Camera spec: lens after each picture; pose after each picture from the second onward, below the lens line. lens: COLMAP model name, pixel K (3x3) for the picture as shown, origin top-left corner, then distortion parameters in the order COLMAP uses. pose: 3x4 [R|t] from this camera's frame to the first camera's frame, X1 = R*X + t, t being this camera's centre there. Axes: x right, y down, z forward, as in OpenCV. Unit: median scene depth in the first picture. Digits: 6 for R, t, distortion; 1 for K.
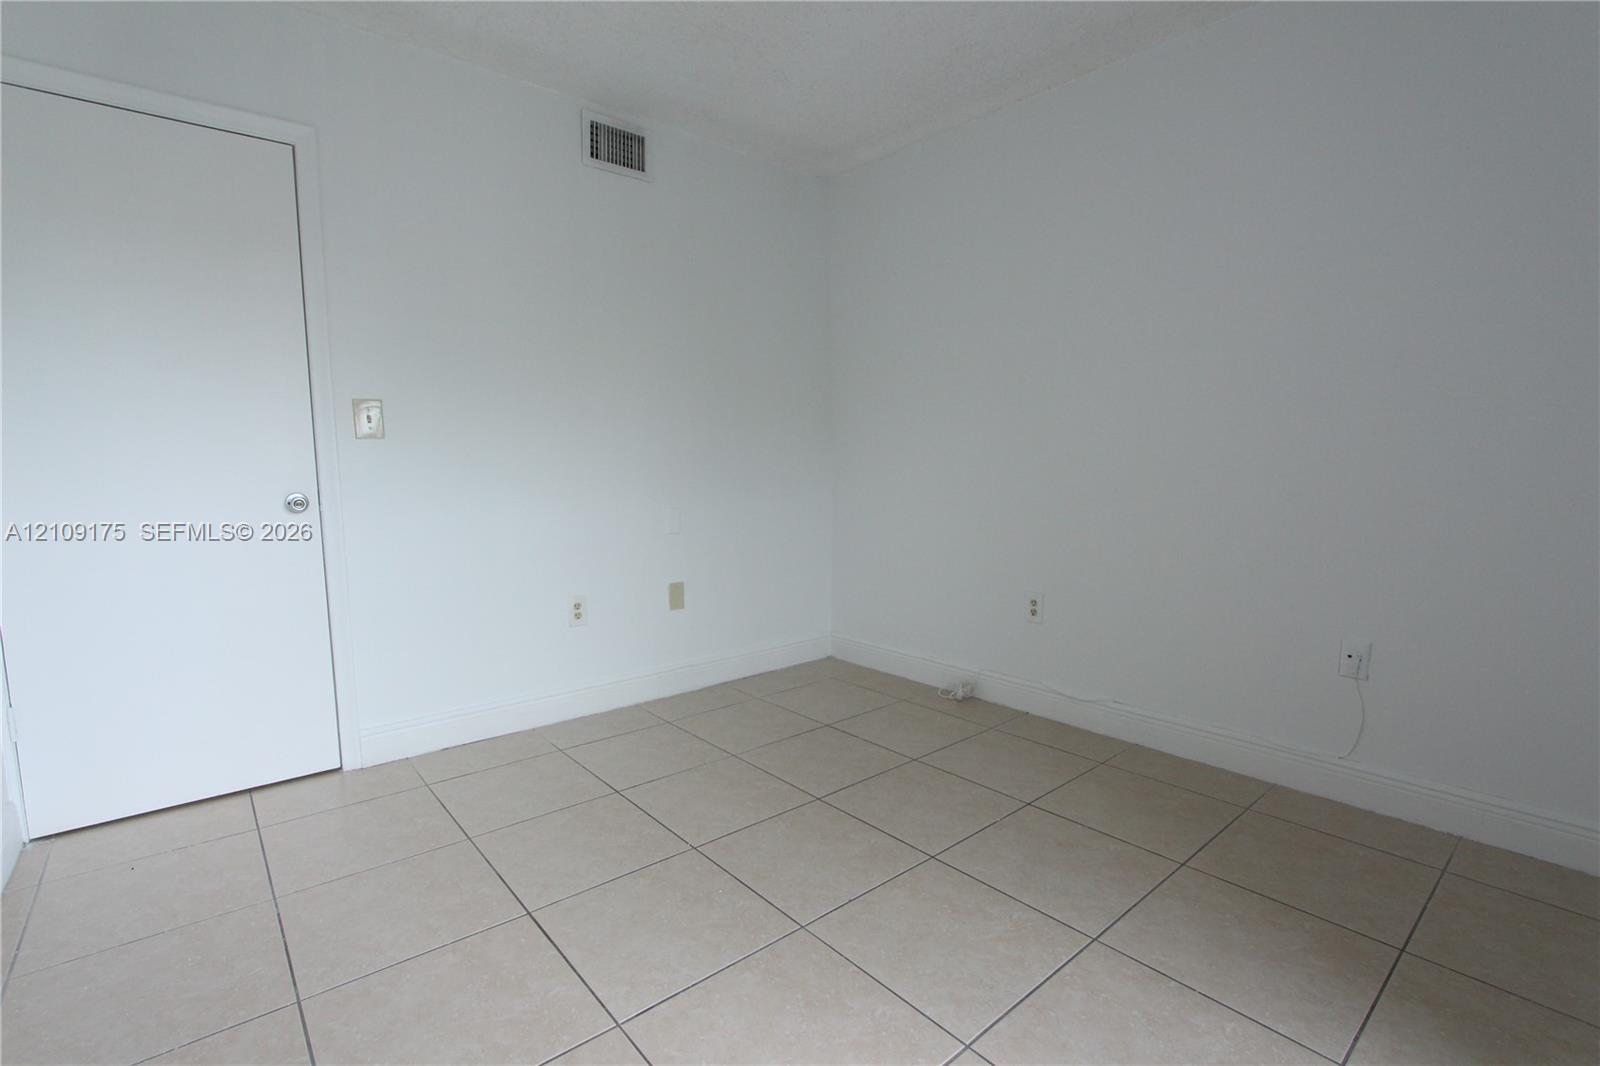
lens RADIAL K [[742.6, 0, 791.6], [0, 742.6, 537.5], [0, 0, 1]] dist [-0.021874, 0.001316]
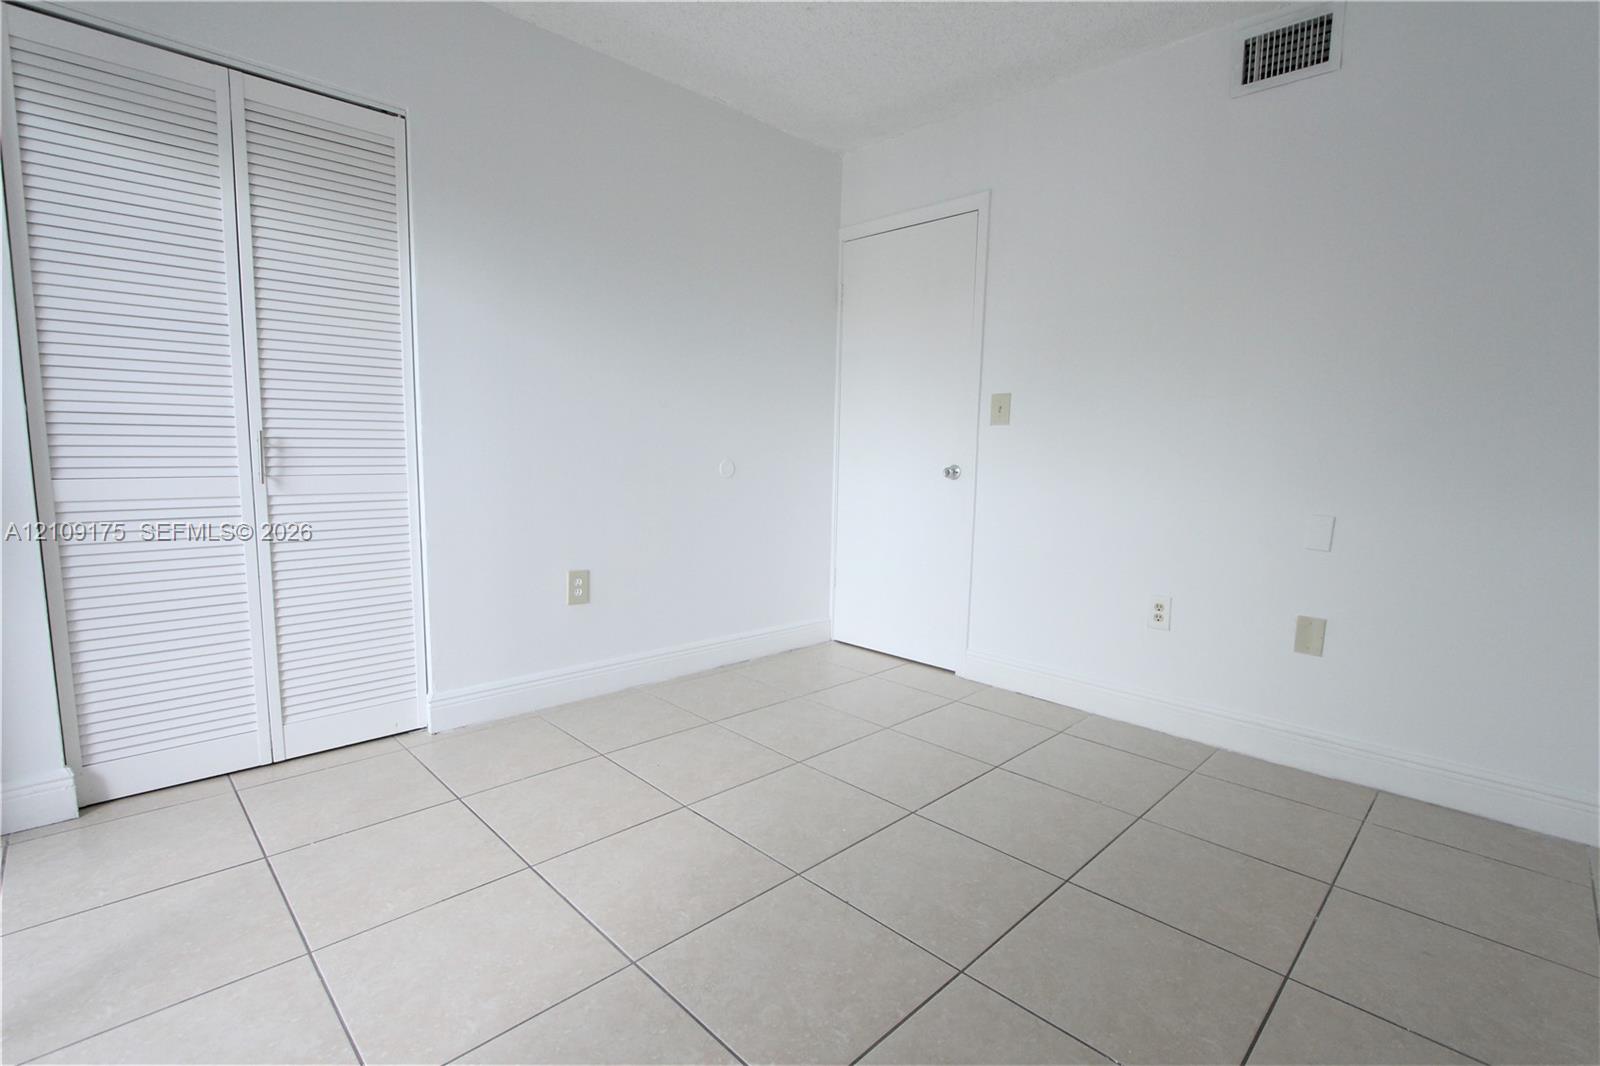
lens RADIAL K [[742.6, 0, 808.5], [0, 742.6, 542.5], [0, 0, 1]] dist [-0.021874, 0.001316]
pose [[0.096224, 0.141233, -0.985289, 1.168747], [-0.120921, 0.984209, 0.129269, -0.109257], [0.987987, 0.106704, 0.111782, 0.978068]]
